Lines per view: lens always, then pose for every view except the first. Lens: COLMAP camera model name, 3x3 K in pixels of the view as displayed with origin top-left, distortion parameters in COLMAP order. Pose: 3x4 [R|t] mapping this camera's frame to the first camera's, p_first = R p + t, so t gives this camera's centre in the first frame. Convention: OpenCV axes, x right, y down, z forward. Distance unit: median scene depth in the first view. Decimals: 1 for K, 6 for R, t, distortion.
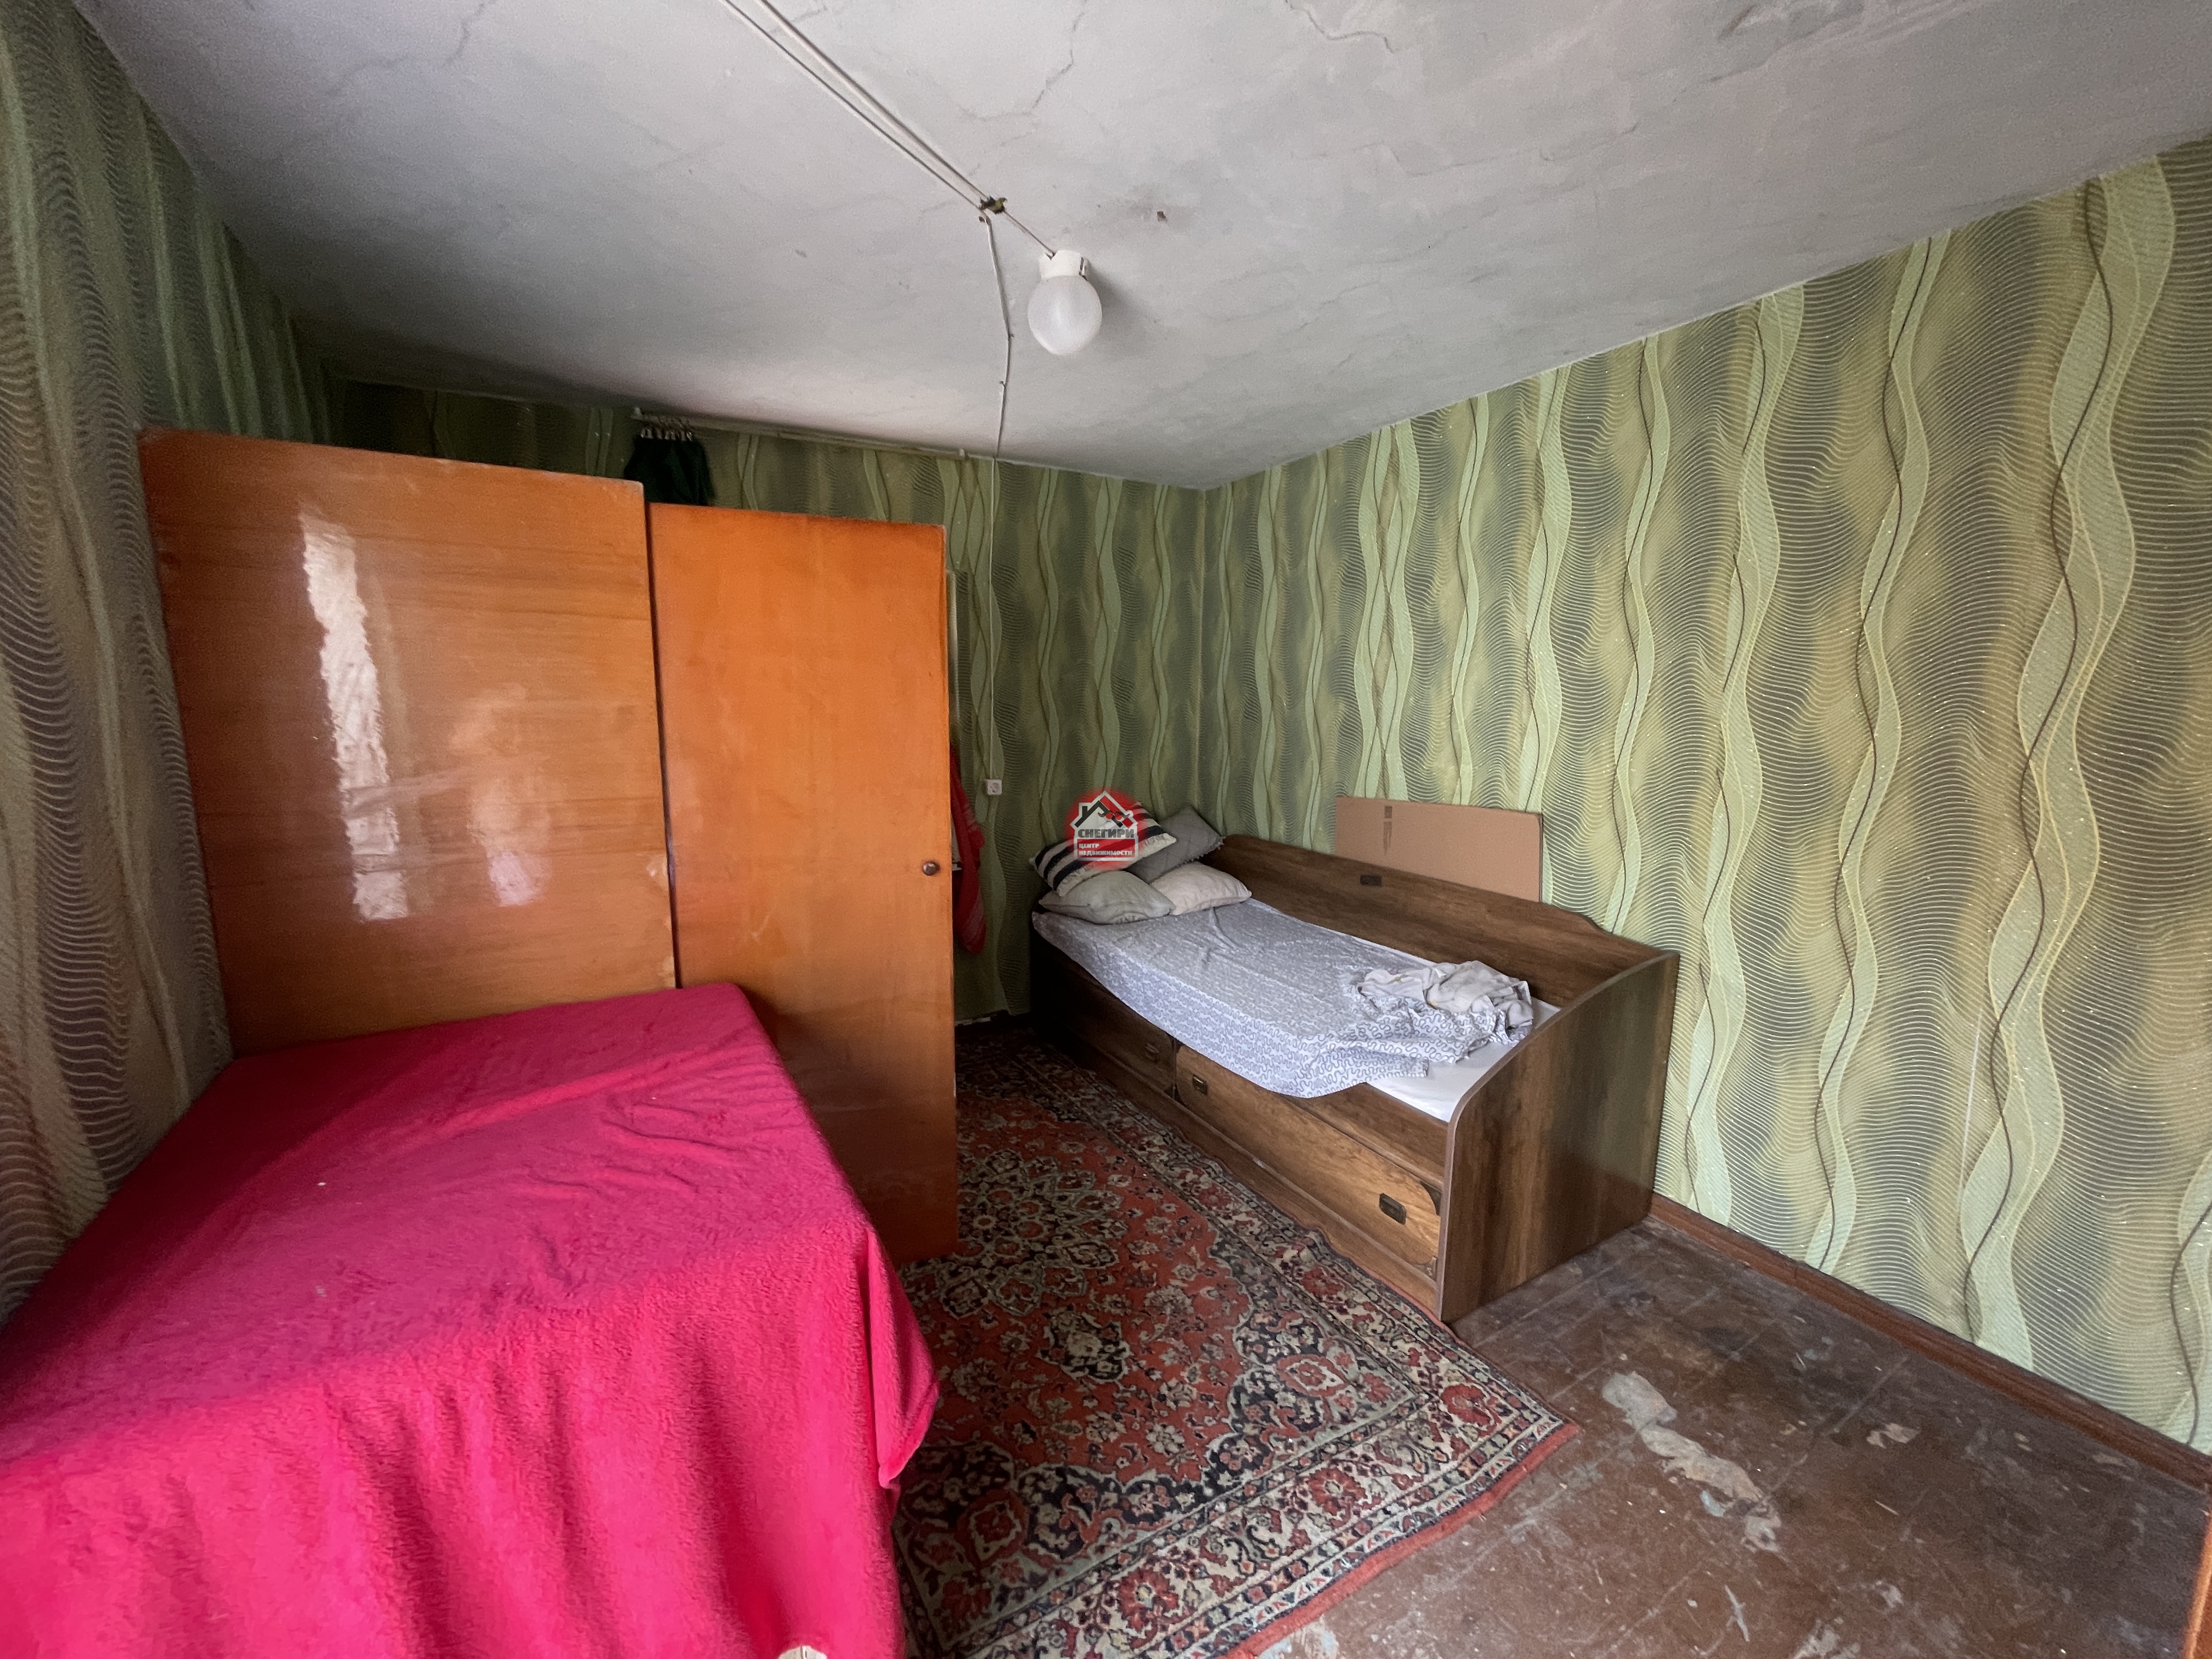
lens RADIAL K [[902.2, 0, 1106.0], [0, 902.2, 829.5], [0, 0, 1]] dist [-0.009401, 0.008028]
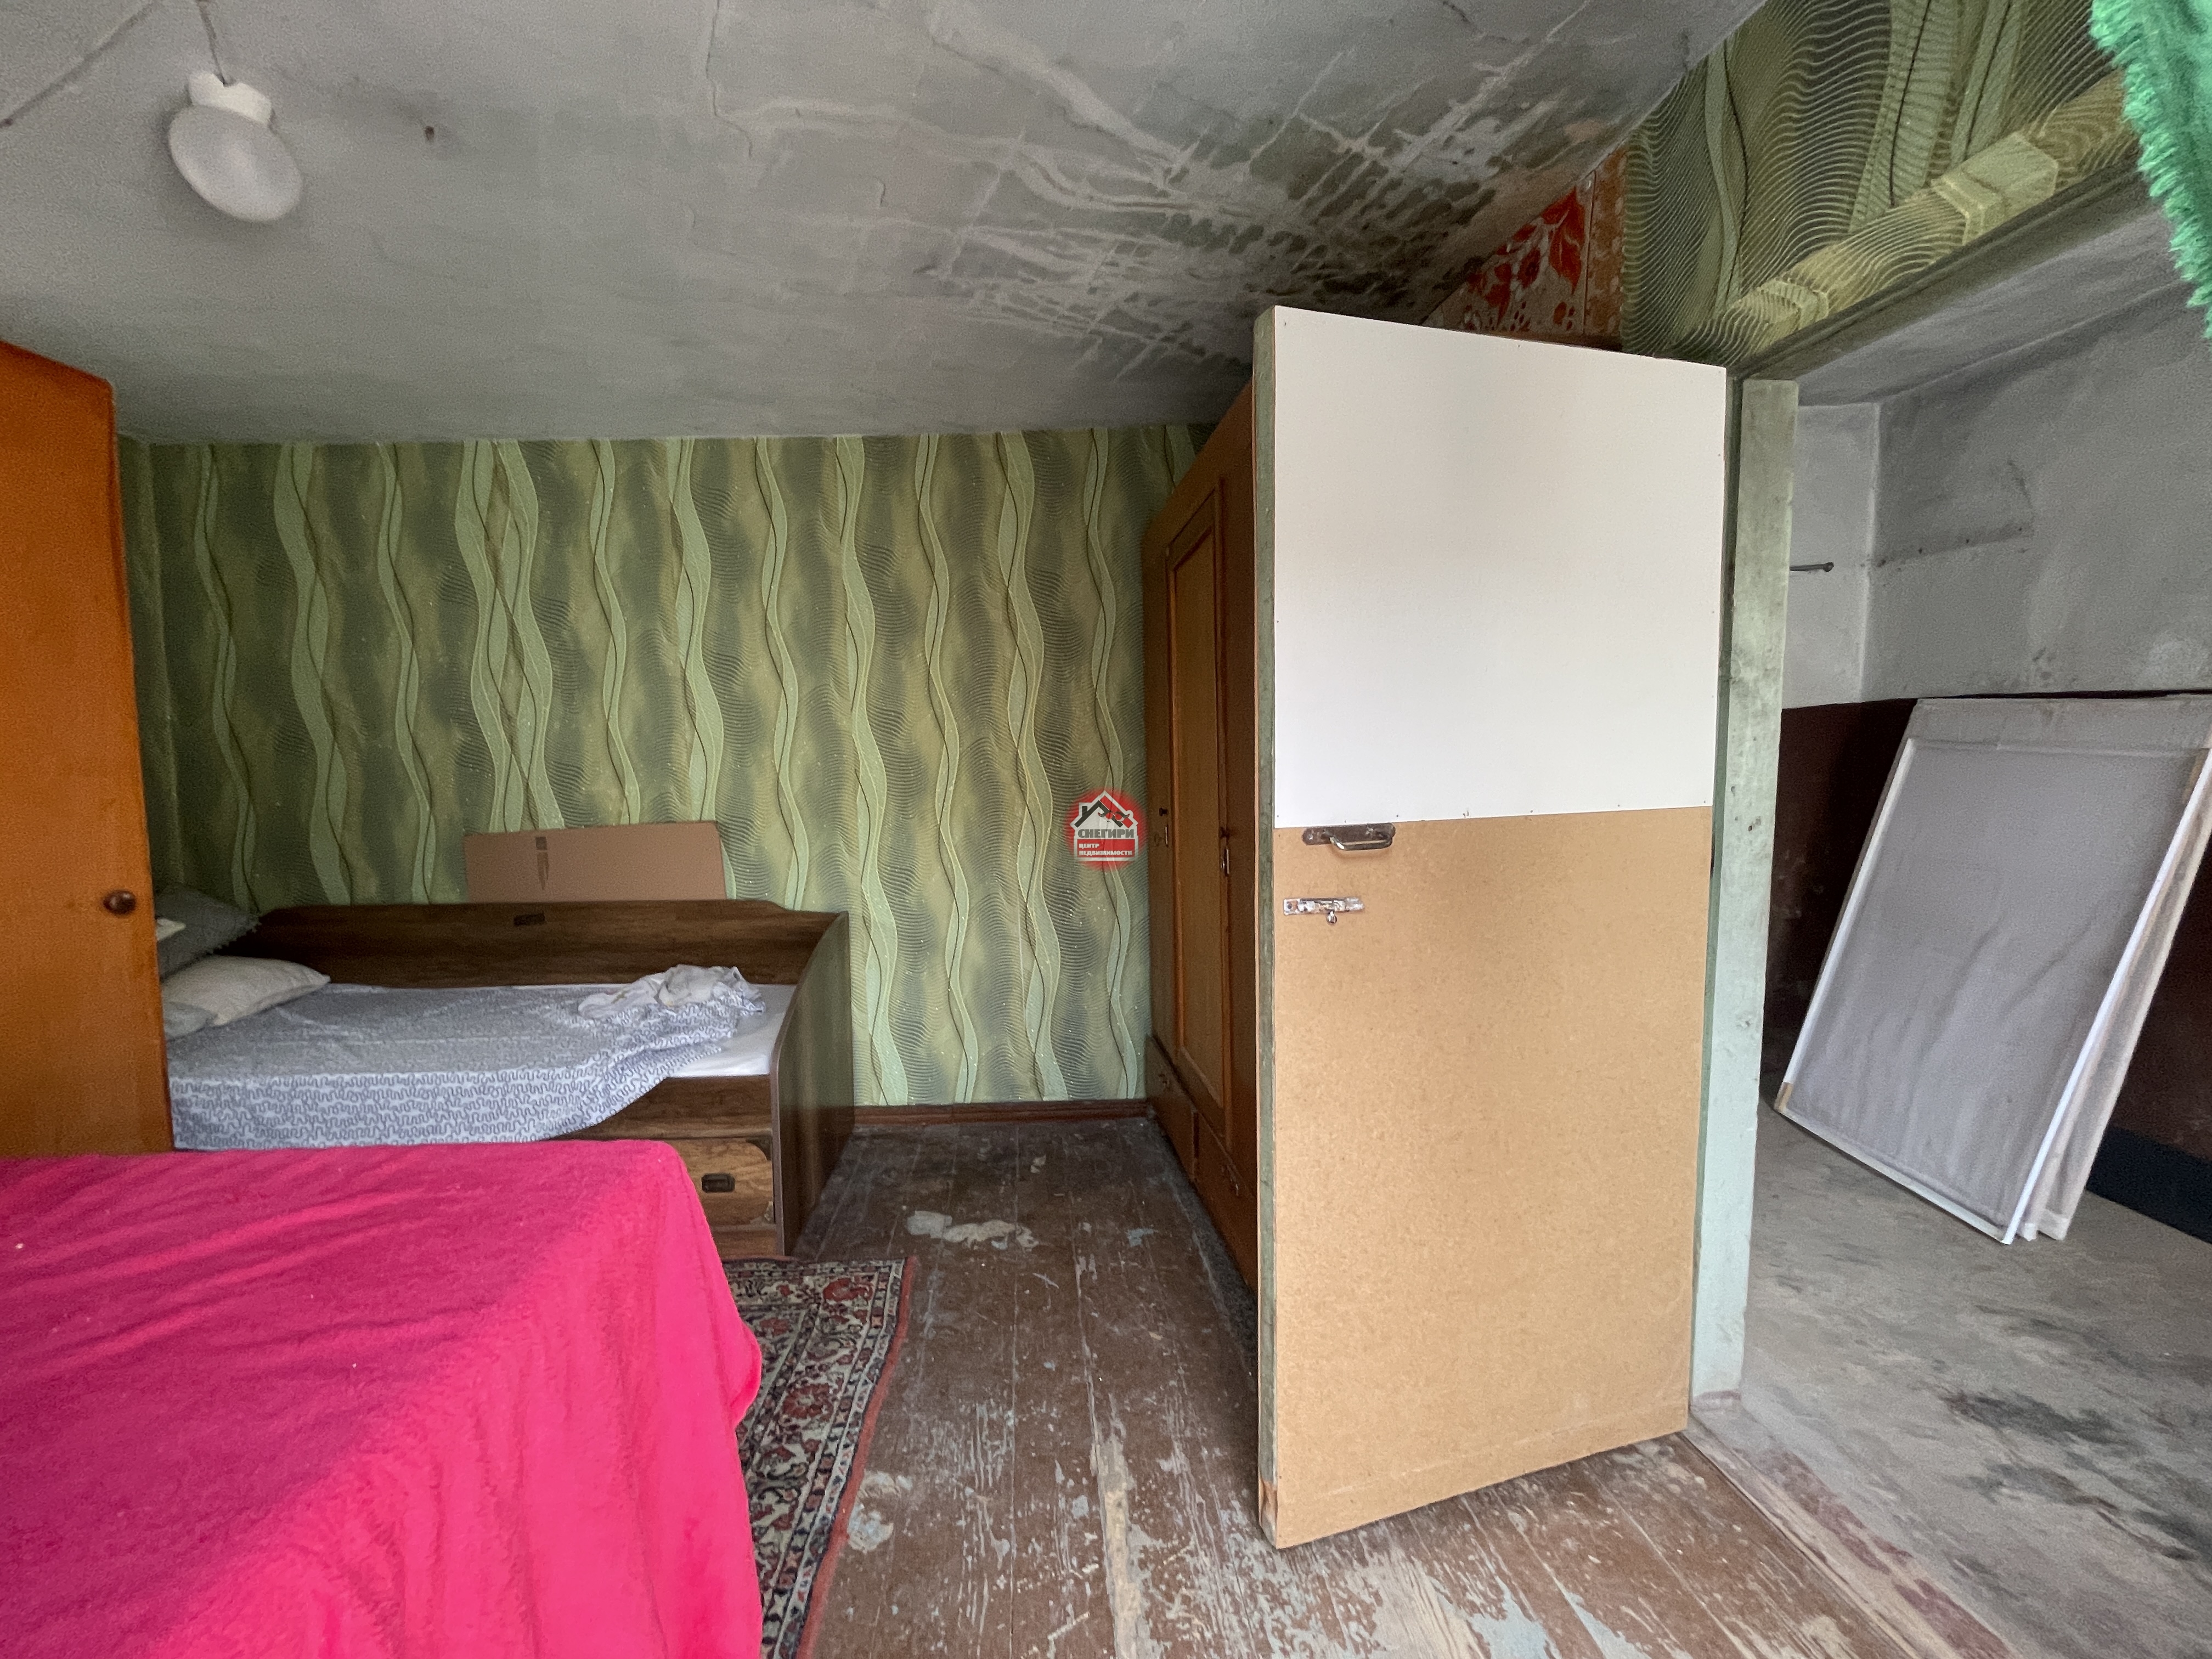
lens RADIAL K [[902.2, 0, 1106.0], [0, 902.2, 829.5], [0, 0, 1]] dist [-0.009401, 0.008028]
pose [[0.439852, -0.069757, 0.895357, -0.379918], [0.157748, 0.987479, -0.000561, 0.084565], [-0.884108, 0.141487, 0.445348, 0.077442]]
